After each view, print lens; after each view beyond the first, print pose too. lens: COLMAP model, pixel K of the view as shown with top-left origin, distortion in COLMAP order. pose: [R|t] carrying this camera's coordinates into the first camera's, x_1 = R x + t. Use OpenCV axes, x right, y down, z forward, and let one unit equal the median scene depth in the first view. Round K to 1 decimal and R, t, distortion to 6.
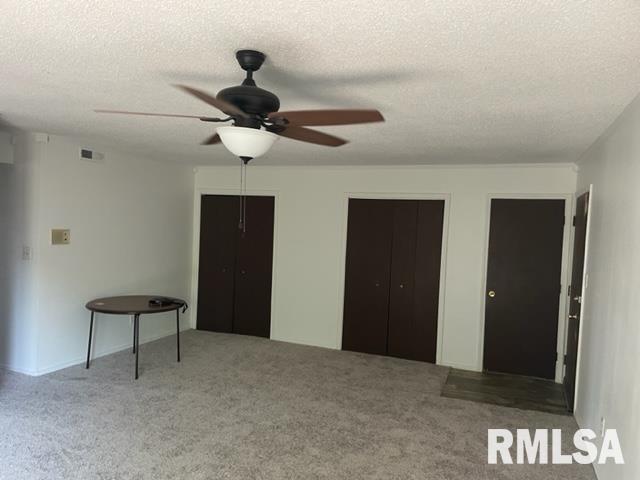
lens RADIAL K [[468.2, 0, 311.7], [0, 468.2, 238.7], [0, 0, 1]] dist [0.069599, -0.000548]
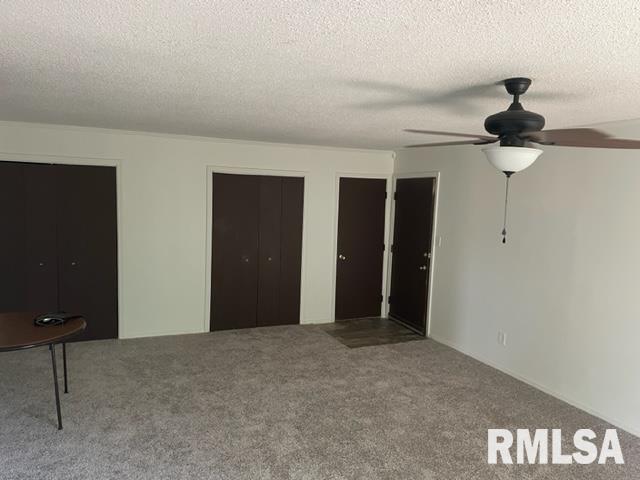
lens RADIAL K [[468.2, 0, 311.7], [0, 468.2, 238.7], [0, 0, 1]] dist [0.069599, -0.000548]
pose [[0.731995, -0.084830, 0.676008, -0.504073], [0.021040, 0.994560, 0.102022, -0.056191], [-0.680985, -0.060456, 0.729798, 0.197203]]
